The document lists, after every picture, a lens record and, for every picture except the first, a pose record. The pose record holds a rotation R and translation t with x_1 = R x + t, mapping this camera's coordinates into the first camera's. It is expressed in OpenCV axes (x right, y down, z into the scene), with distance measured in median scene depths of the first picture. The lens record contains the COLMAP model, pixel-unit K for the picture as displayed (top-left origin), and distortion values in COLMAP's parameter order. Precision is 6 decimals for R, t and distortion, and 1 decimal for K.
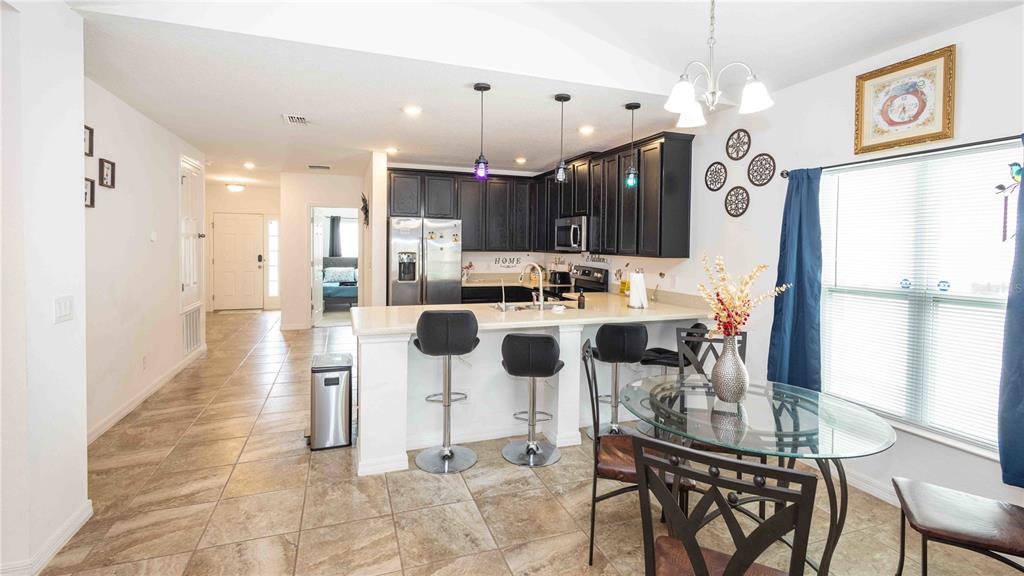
lens RADIAL K [[469.2, 0, 509.5], [0, 469.2, 257.9], [0, 0, 1]] dist [0.010961, 0.000359]
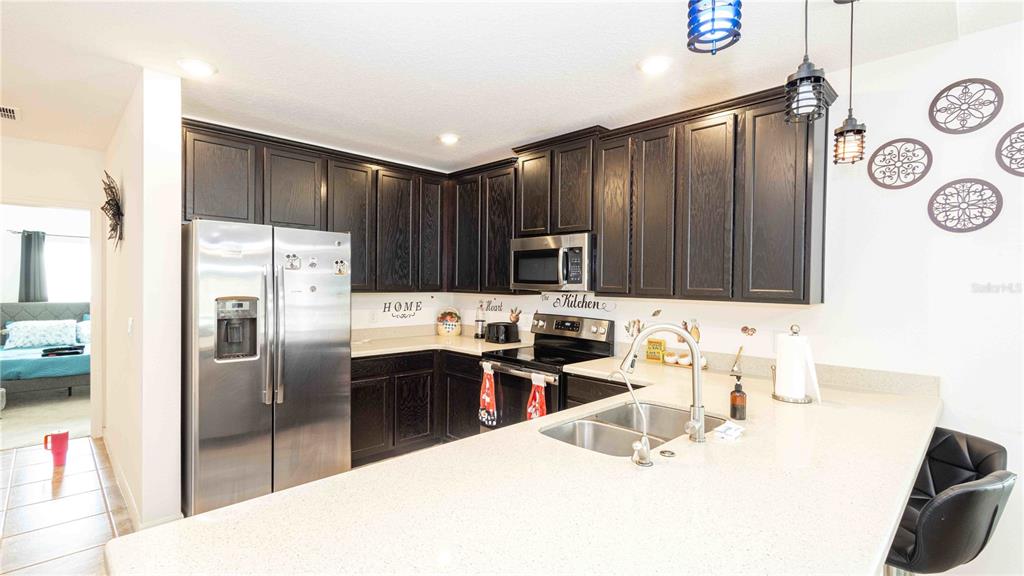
lens RADIAL K [[469.2, 0, 511.4], [0, 469.2, 292.2], [0, 0, 1]] dist [0.010961, 0.000359]
pose [[0.907575, -0.010509, 0.419759, -0.164841], [0.011609, 0.999933, -0.000066, -0.013157], [-0.419730, 0.004933, 0.907636, 0.450669]]
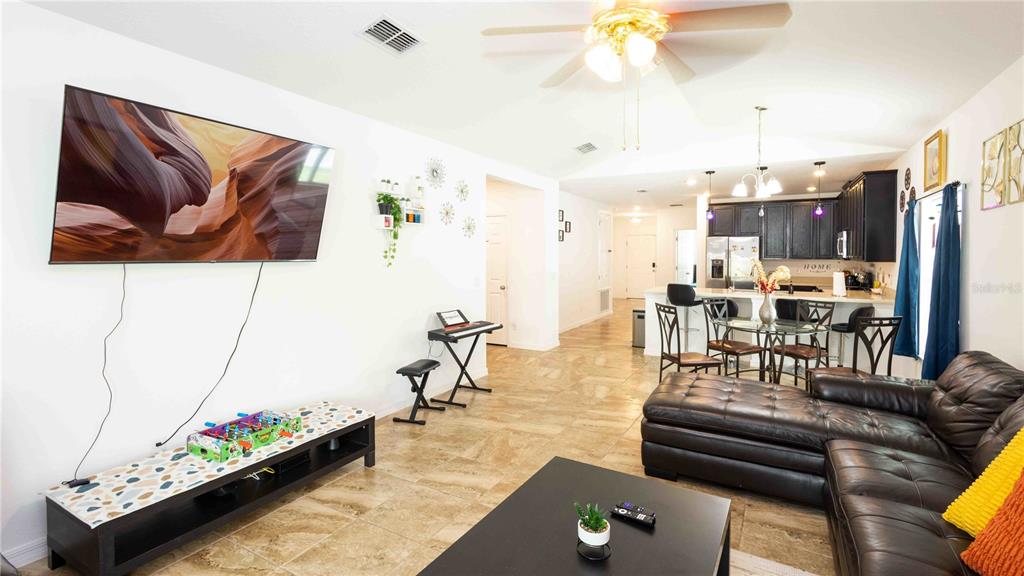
lens RADIAL K [[469.2, 0, 511.4], [0, 469.2, 286.1], [0, 0, 1]] dist [0.010961, 0.000359]
pose [[0.652230, 0.041164, -0.756903, 0.505644], [-0.015322, 0.999036, 0.041129, 0.021549], [0.757867, -0.015228, 0.652232, -0.506477]]
